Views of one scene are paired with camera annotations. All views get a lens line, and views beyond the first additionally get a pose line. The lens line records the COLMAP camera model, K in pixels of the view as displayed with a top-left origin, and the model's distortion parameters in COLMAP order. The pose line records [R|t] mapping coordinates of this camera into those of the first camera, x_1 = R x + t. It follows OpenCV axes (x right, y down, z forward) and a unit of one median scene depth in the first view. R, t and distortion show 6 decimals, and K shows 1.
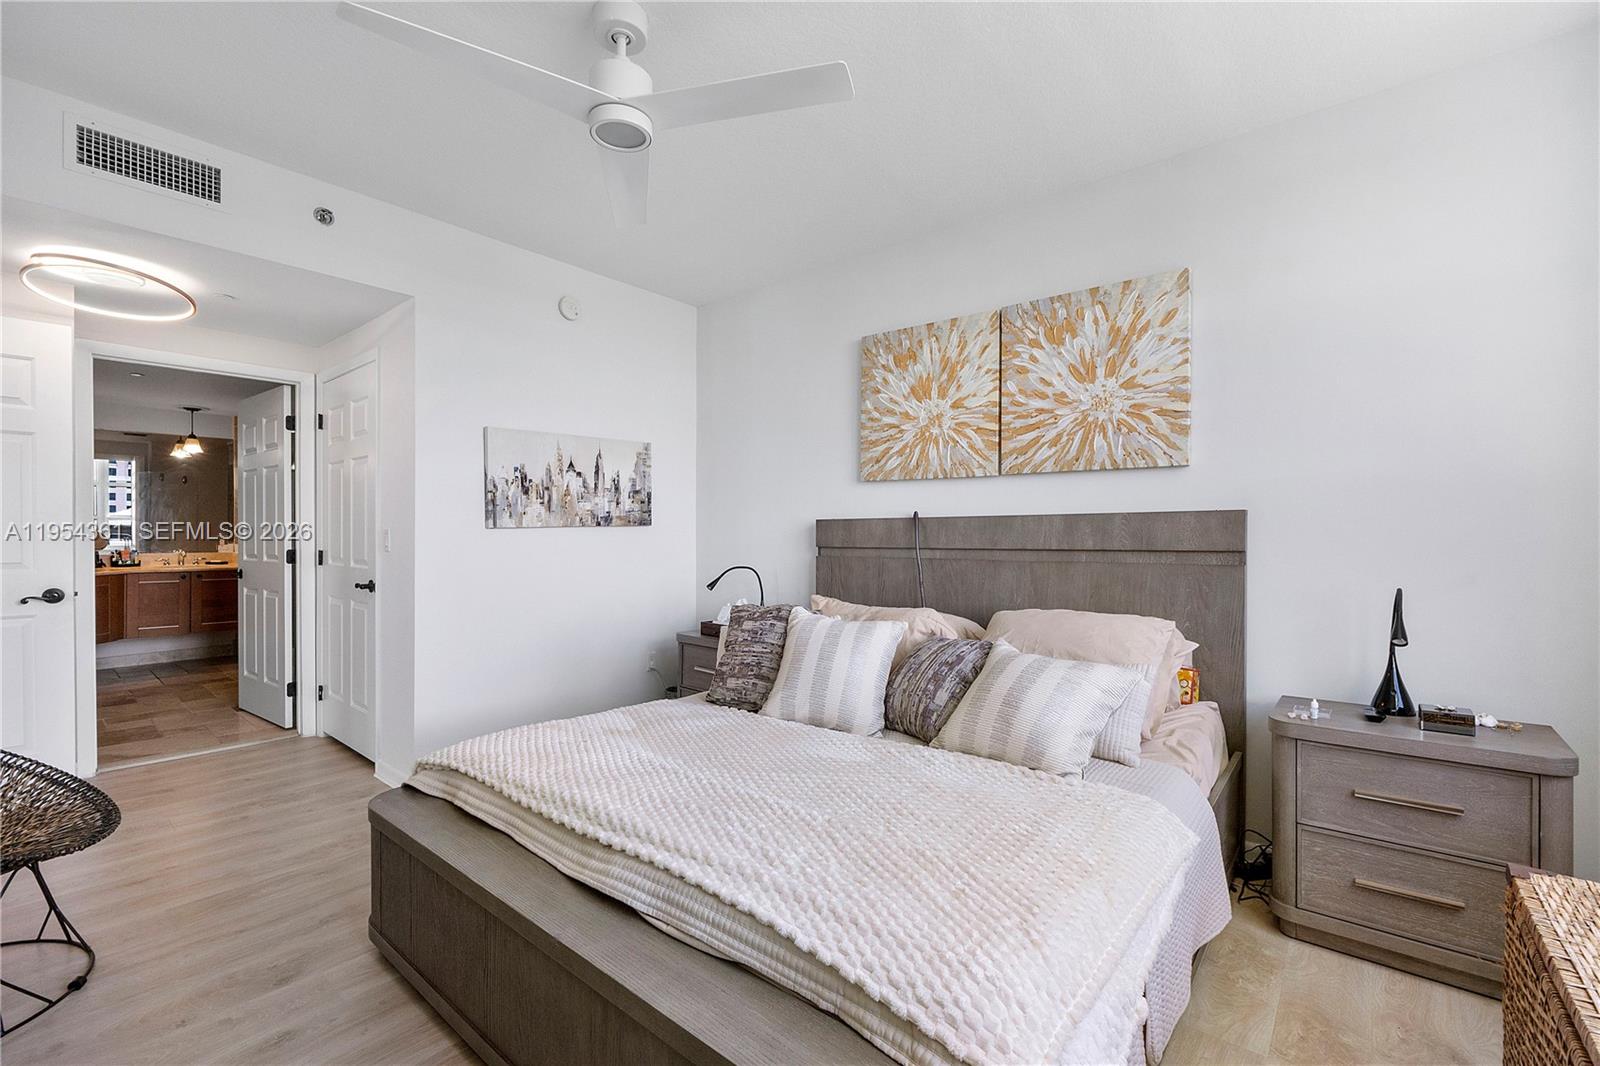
lens RADIAL K [[687.3, 0, 805.1], [0, 687.3, 532.6], [0, 0, 1]] dist [-0.004293, -0.000558]
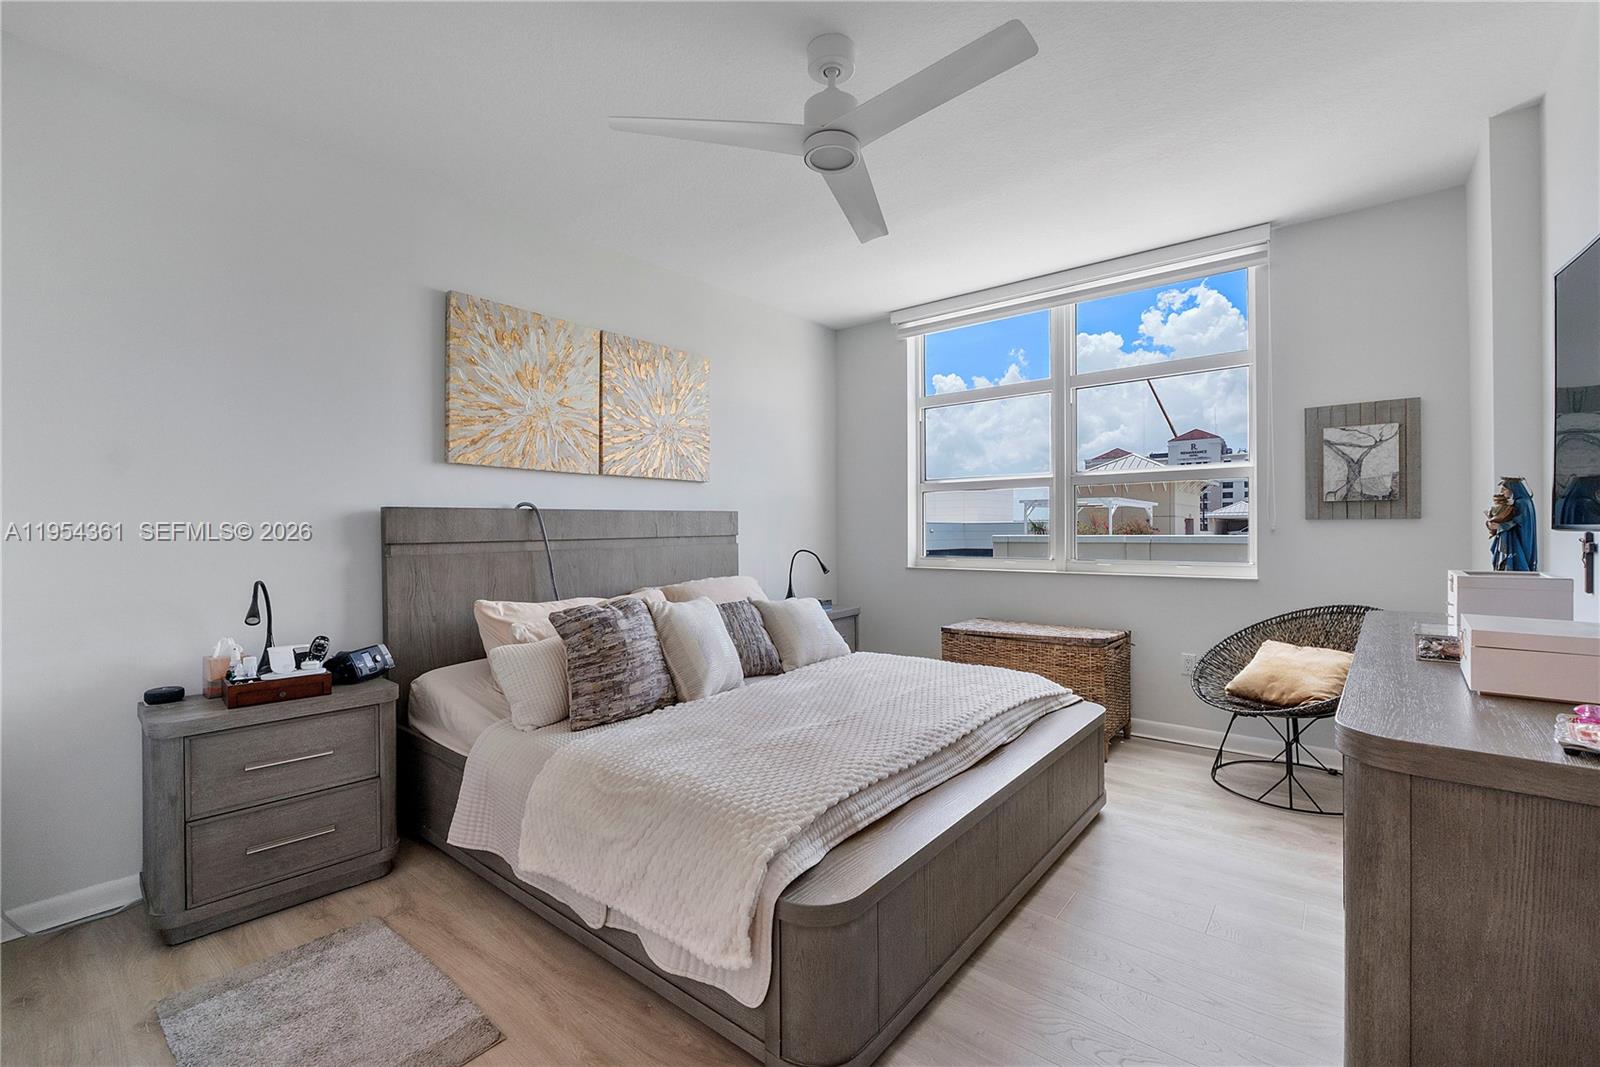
lens RADIAL K [[683.4, 0, 804.1], [0, 683.4, 520.4], [0, 0, 1]] dist [-0.005898, -0.000162]
pose [[-0.008584, 0.007479, 0.999935, -0.822197], [0.004524, 0.999962, -0.007440, 0.003203], [-0.999953, 0.004460, -0.008617, 0.638246]]
